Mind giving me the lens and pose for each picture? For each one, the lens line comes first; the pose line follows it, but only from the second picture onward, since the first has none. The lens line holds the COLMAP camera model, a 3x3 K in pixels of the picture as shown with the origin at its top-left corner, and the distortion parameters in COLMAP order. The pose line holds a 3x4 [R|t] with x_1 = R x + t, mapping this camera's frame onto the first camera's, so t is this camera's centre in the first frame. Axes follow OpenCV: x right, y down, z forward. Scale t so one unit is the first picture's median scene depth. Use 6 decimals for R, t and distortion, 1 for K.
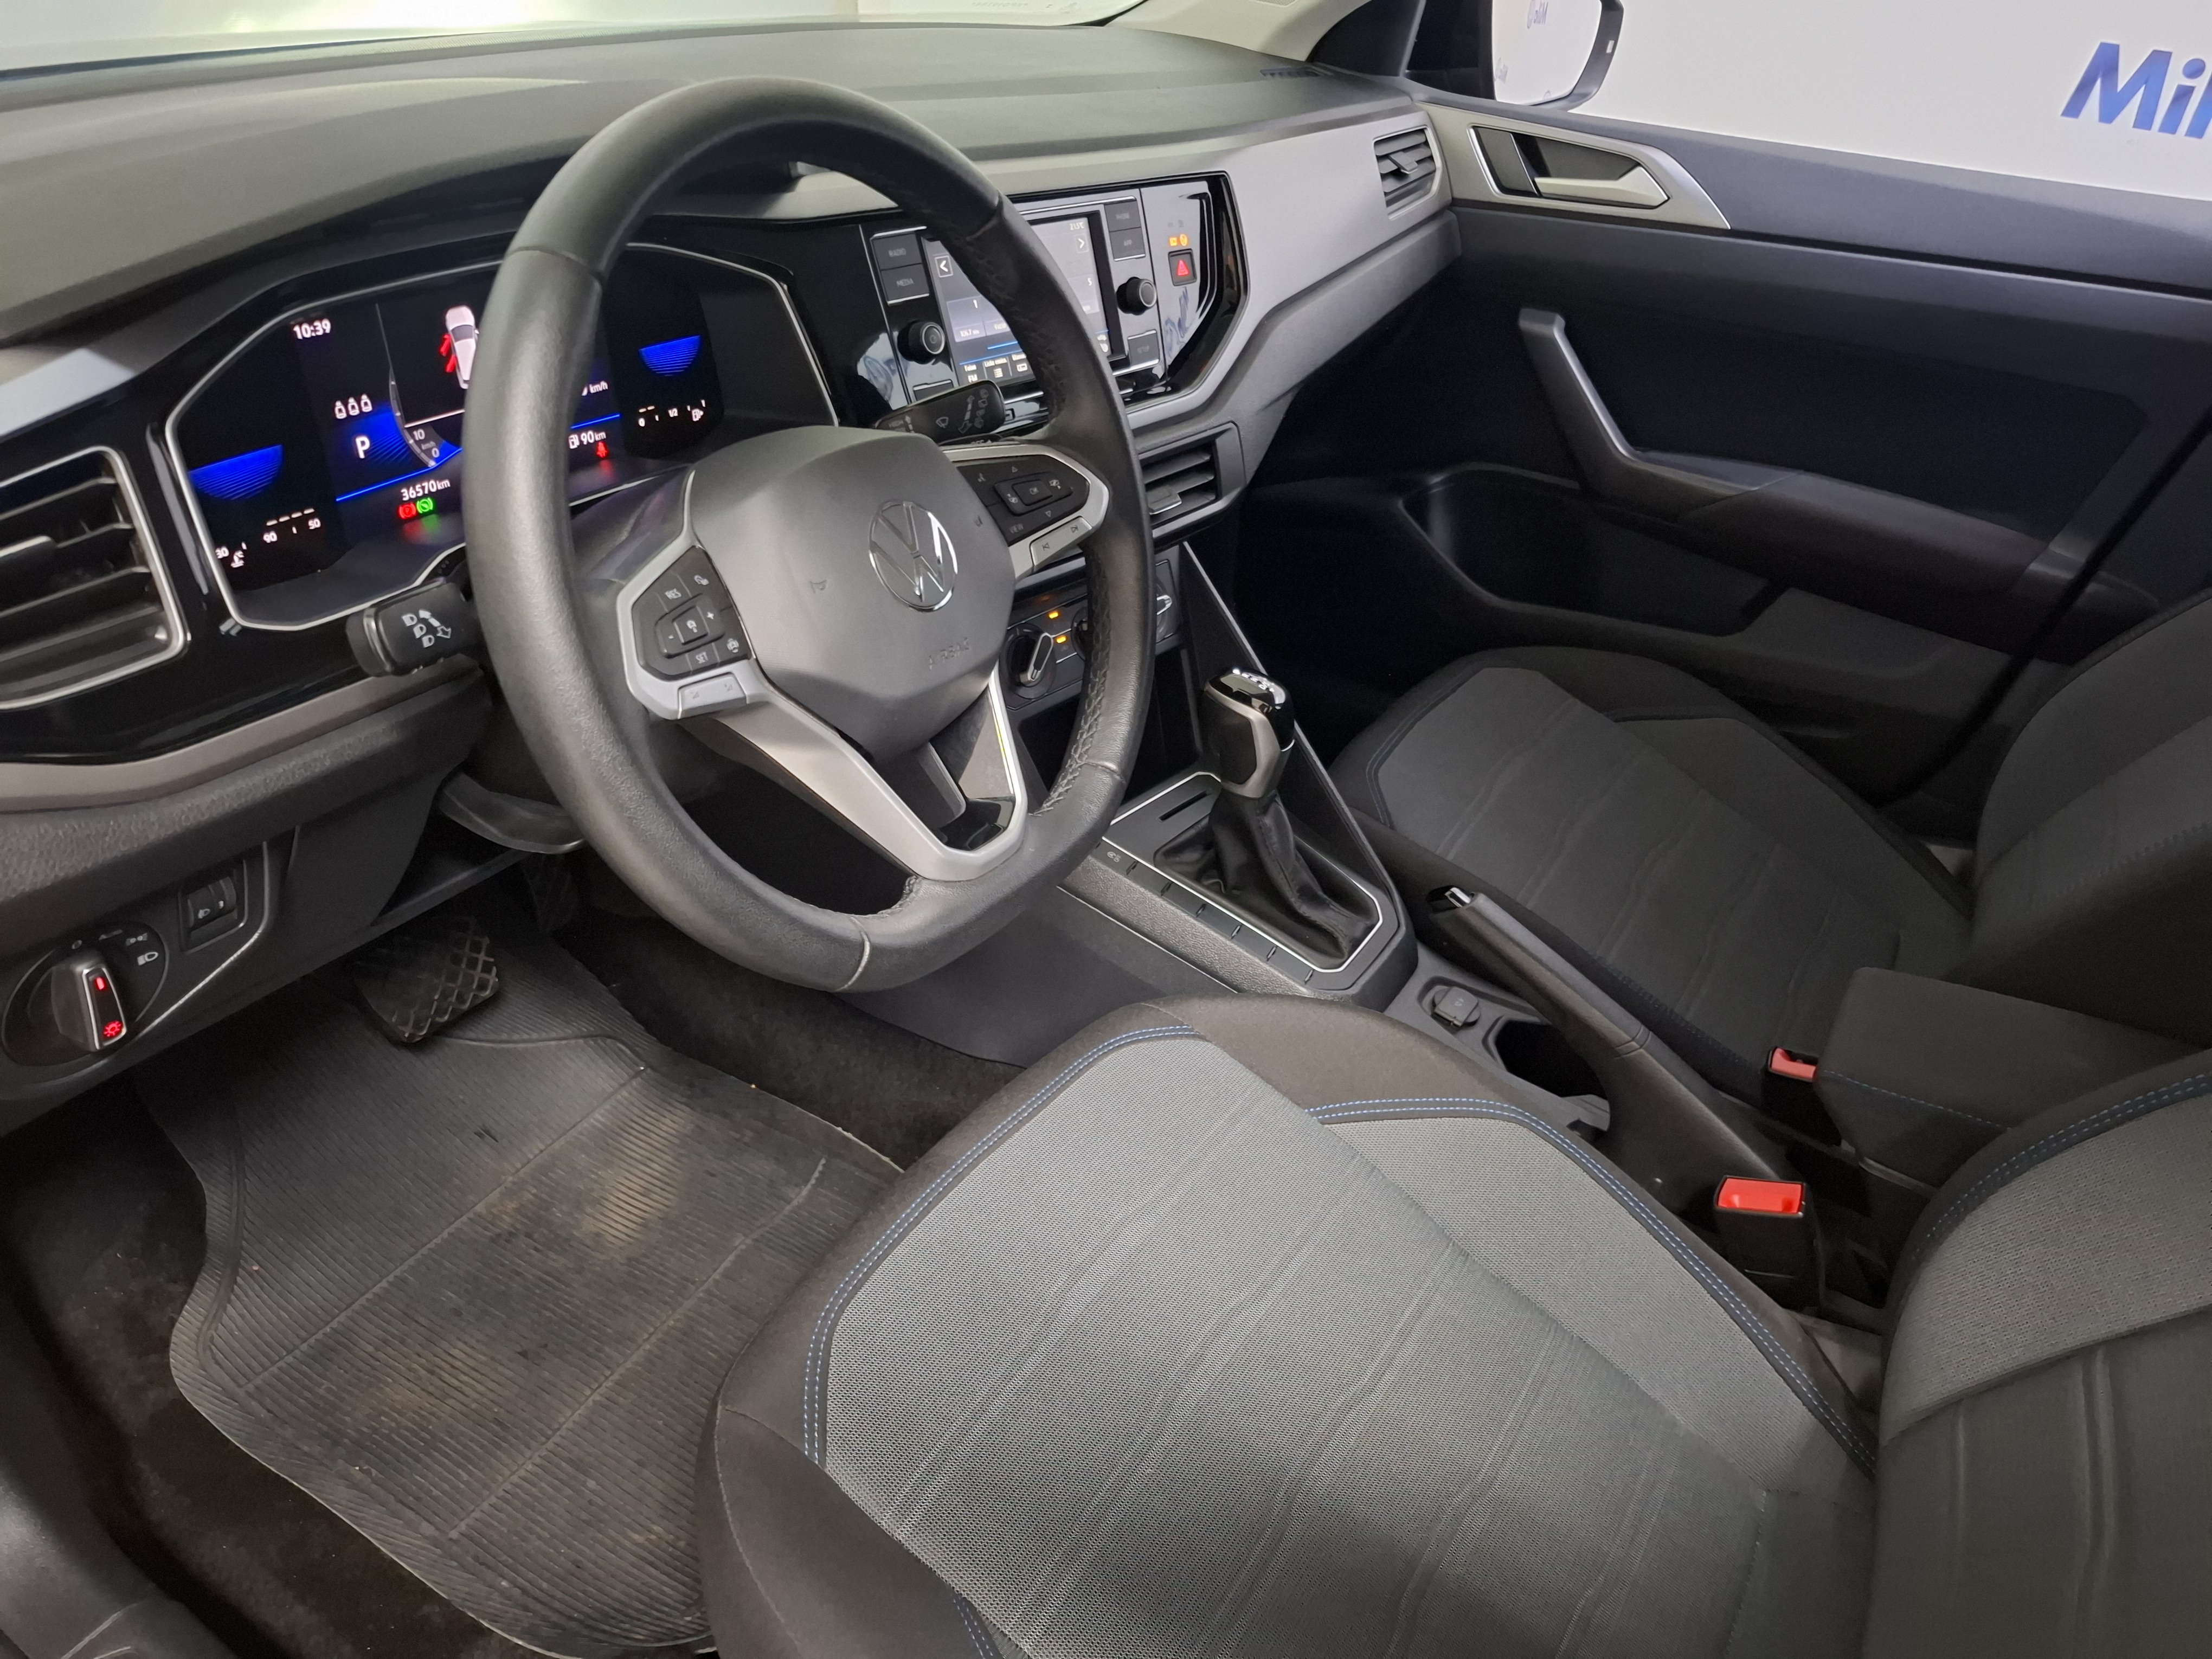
lens RADIAL K [[1562.2, 0, 1111.8], [0, 1562.2, 844.1], [0, 0, 1]] dist [0.064977, -0.057063]
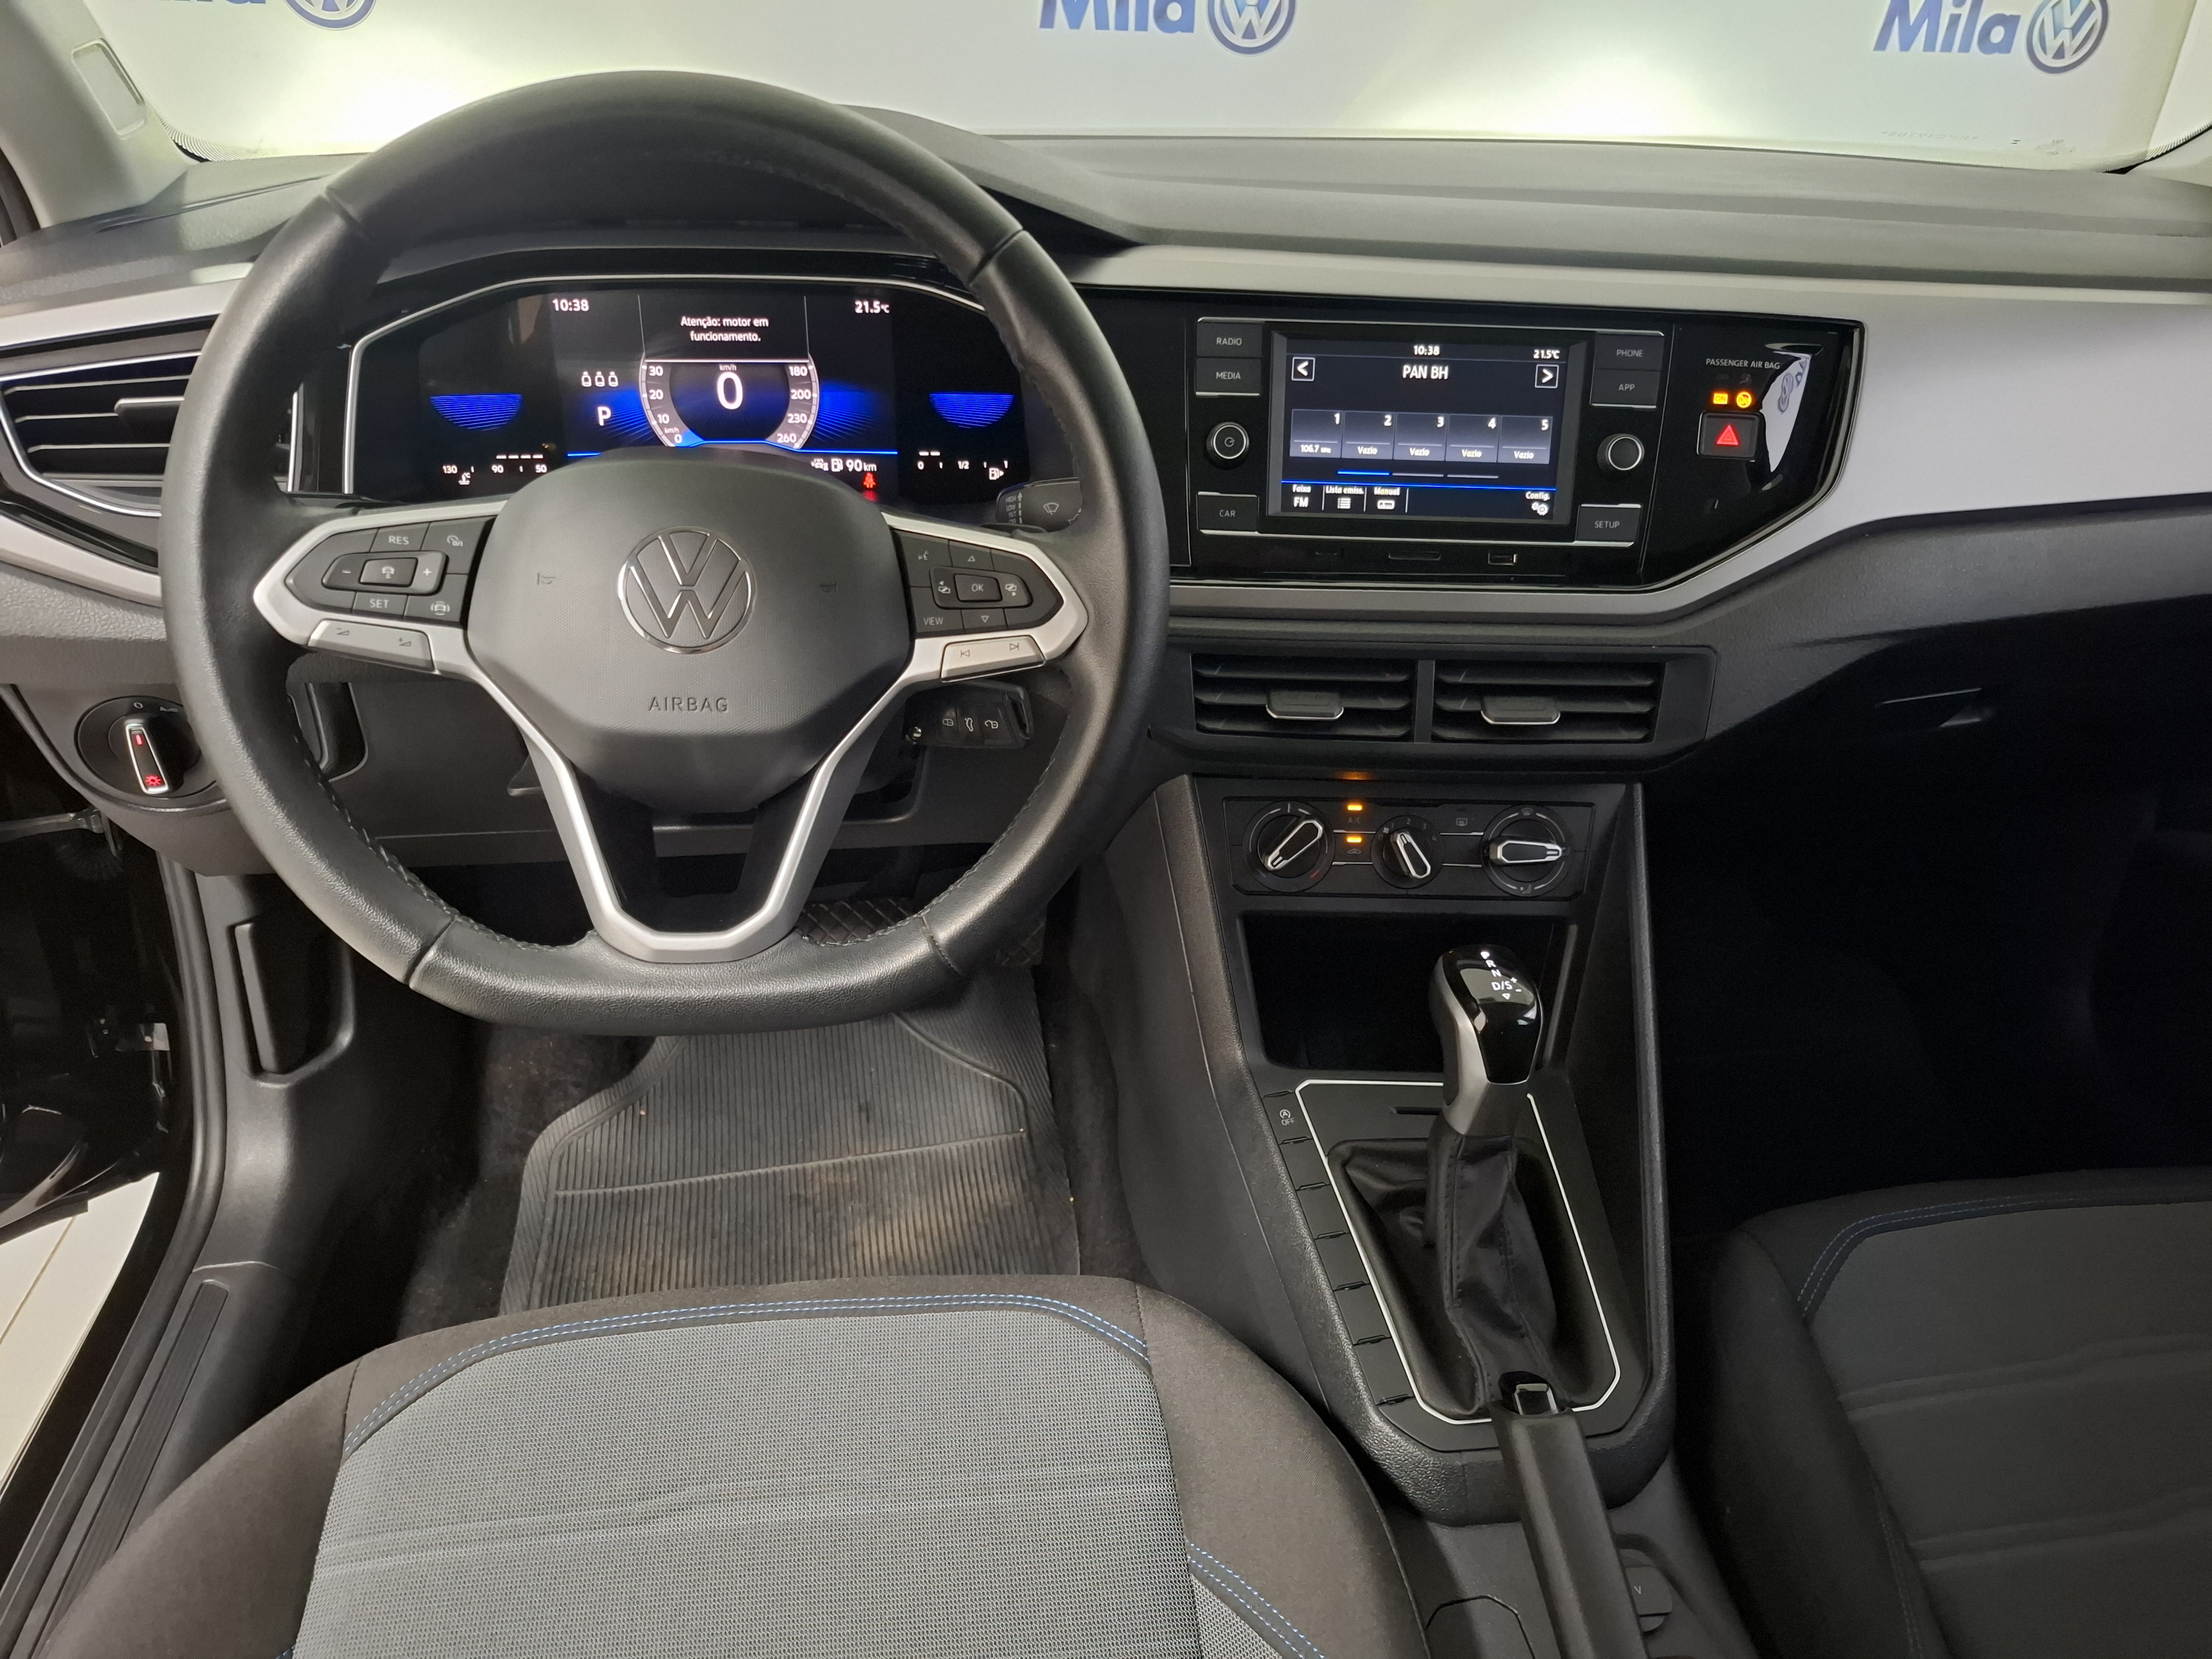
lens RADIAL K [[1580.1, 0, 1100.0], [0, 1580.1, 838.2], [0, 0, 1]] dist [0.200736, -0.313927]
pose [[0.636951, 0.325014, -0.699042, 0.567772], [-0.399373, 0.914730, 0.061398, -0.162493], [0.659390, 0.240071, 0.712440, 0.419761]]
